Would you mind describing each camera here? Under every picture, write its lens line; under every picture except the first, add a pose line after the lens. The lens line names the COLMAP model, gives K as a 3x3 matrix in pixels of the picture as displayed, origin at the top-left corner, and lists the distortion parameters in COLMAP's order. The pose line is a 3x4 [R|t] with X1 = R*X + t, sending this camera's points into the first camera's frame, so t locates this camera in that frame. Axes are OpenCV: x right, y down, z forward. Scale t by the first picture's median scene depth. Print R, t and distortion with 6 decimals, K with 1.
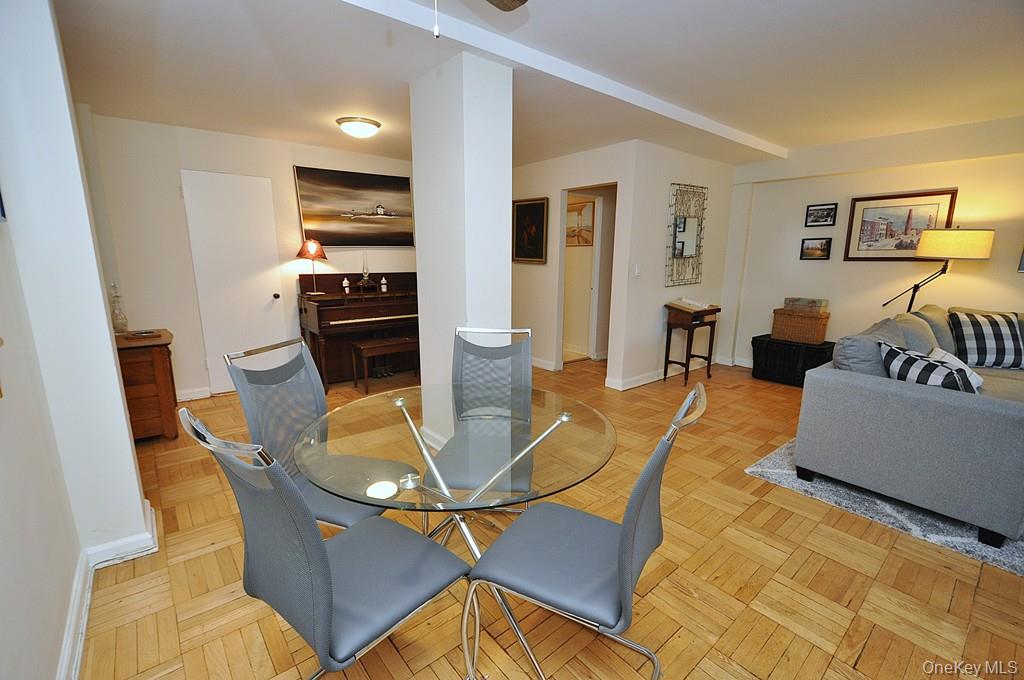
lens RADIAL K [[445.5, 0, 510.6], [0, 445.5, 355.6], [0, 0, 1]] dist [0.006063, -0.005265]
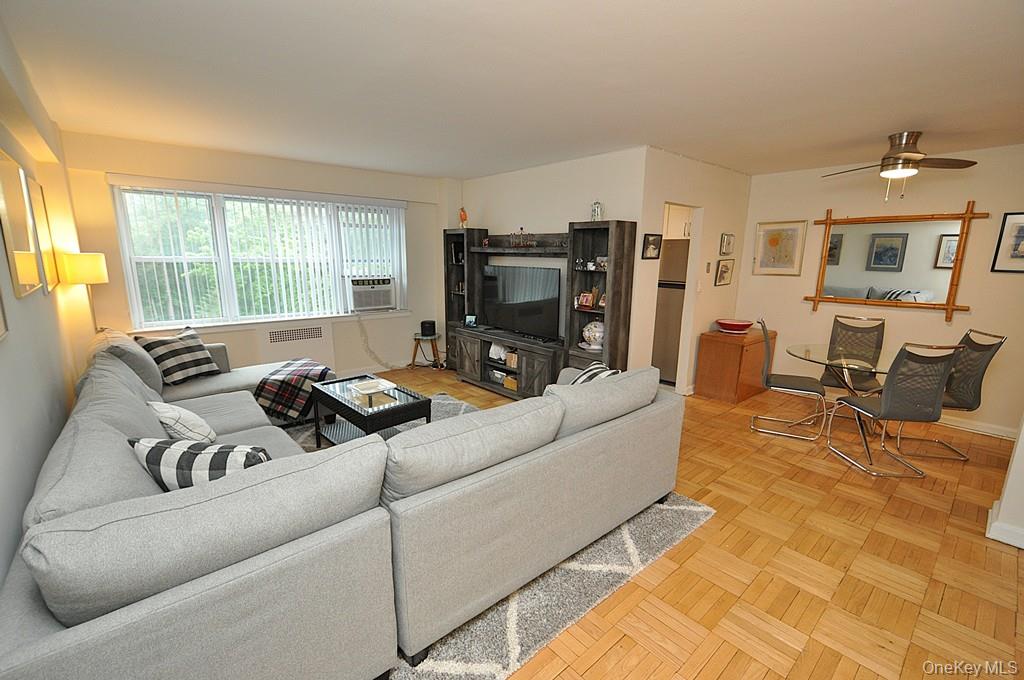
lens RADIAL K [[451.4, 0, 511.2], [0, 451.4, 350.6], [0, 0, 1]] dist [0.010665, -0.008300]
pose [[-0.999474, -0.012634, -0.029877, 0.612026], [-0.024062, 0.906447, 0.421634, -0.280158], [0.021755, 0.422131, -0.906274, 1.057466]]
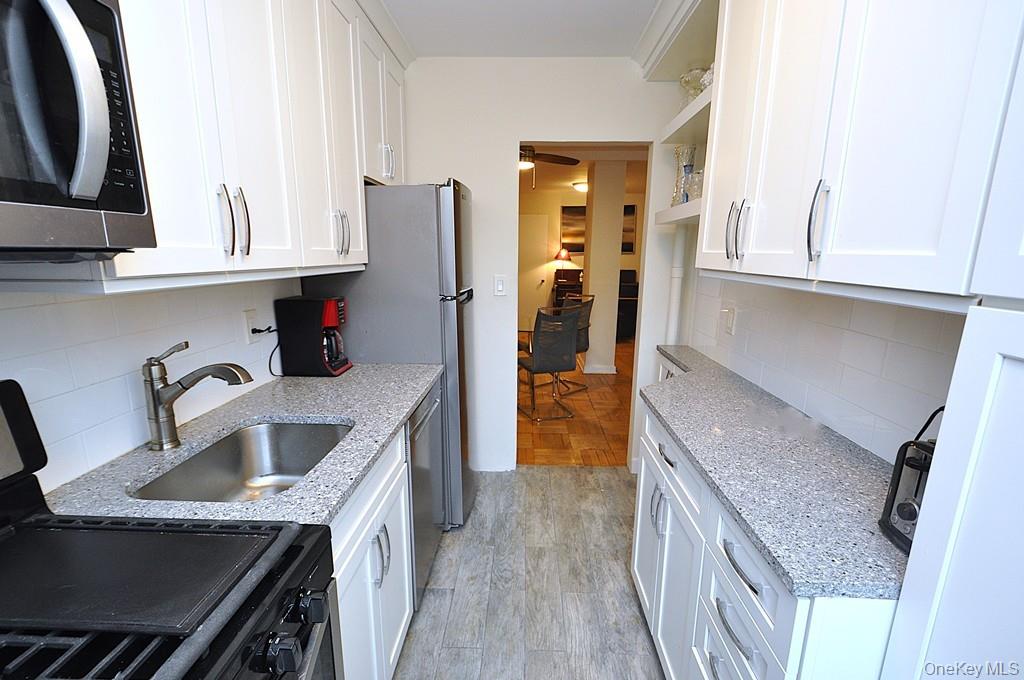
lens RADIAL K [[452.2, 0, 510.0], [0, 452.2, 355.2], [0, 0, 1]] dist [0.002283, -0.000039]
pose [[0.746062, 0.148506, -0.649105, 0.564223], [-0.150840, 0.987164, 0.052479, 0.082324], [0.648567, 0.058758, 0.758886, -0.415095]]
